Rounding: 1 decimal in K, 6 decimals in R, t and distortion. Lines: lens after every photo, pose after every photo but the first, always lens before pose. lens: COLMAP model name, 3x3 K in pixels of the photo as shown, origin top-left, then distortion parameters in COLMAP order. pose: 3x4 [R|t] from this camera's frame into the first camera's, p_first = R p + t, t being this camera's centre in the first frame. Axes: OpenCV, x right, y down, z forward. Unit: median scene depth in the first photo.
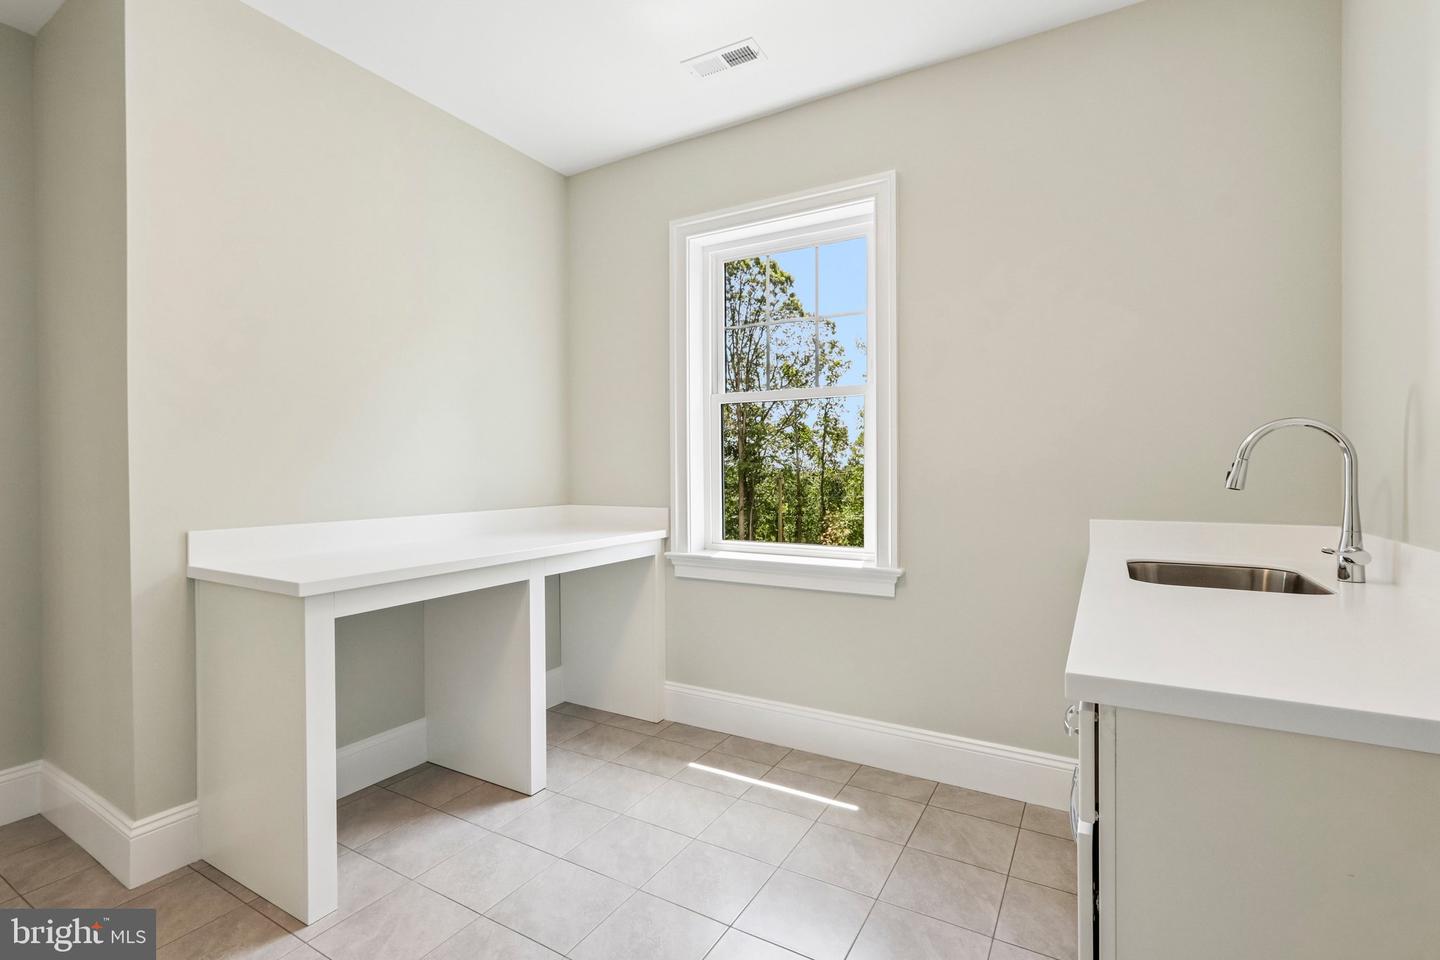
lens RADIAL K [[677.6, 0, 710.0], [0, 677.6, 465.9], [0, 0, 1]] dist [-0.000959, 0.000023]
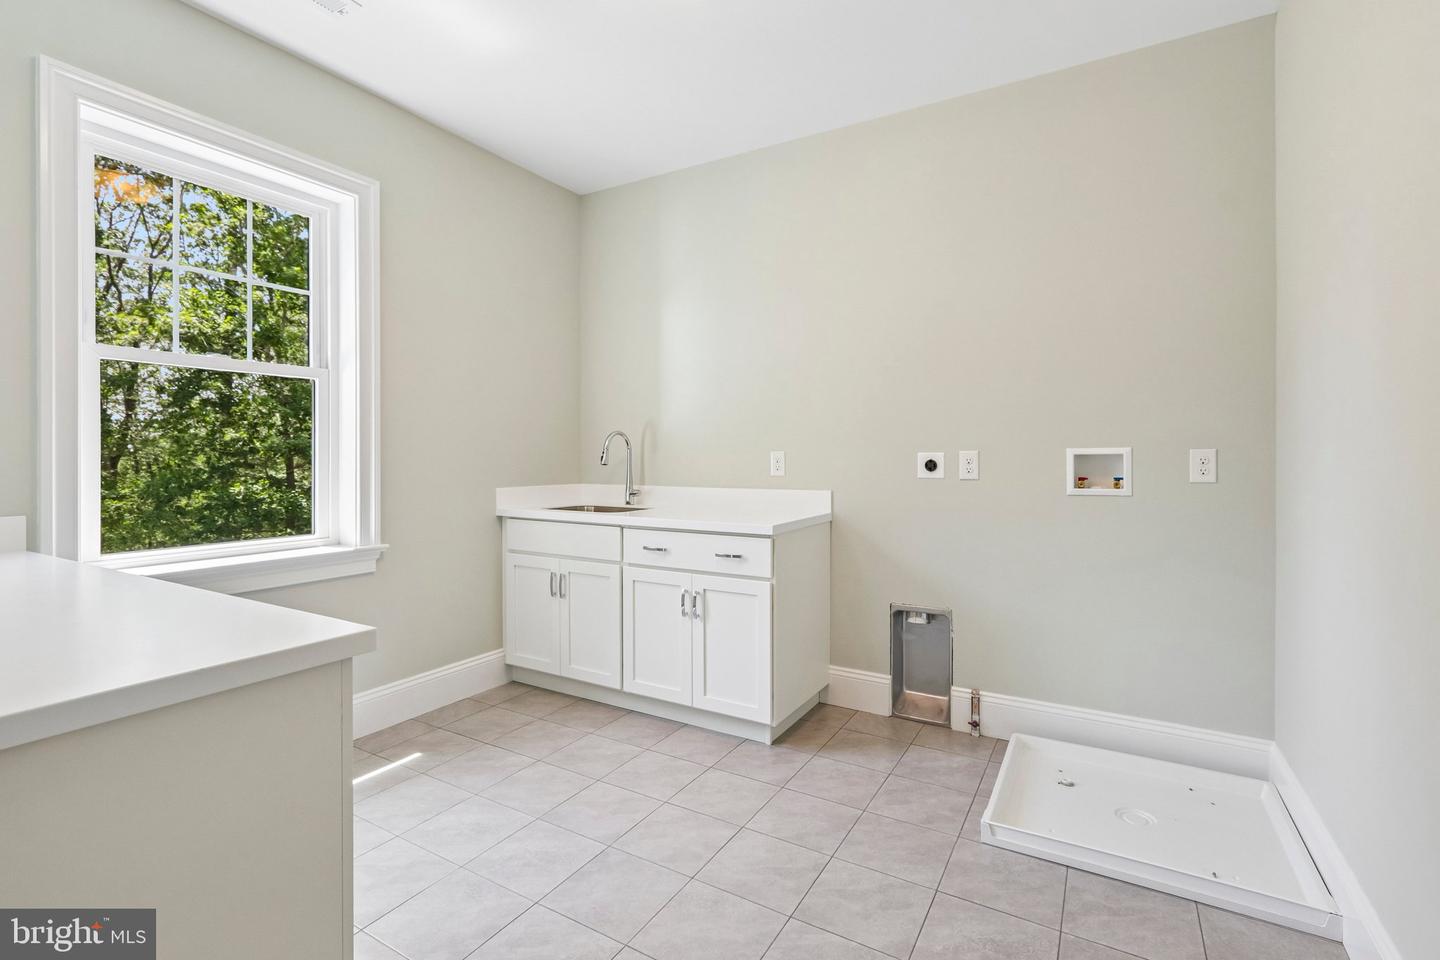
lens RADIAL K [[677.6, 0, 710.0], [0, 677.6, 465.9], [0, 0, 1]] dist [-0.000959, 0.000023]
pose [[-0.006548, -0.008037, 0.999946, -0.834013], [0.002803, 0.999964, 0.008056, 0.015817], [-0.999975, 0.002856, -0.006525, 0.475327]]
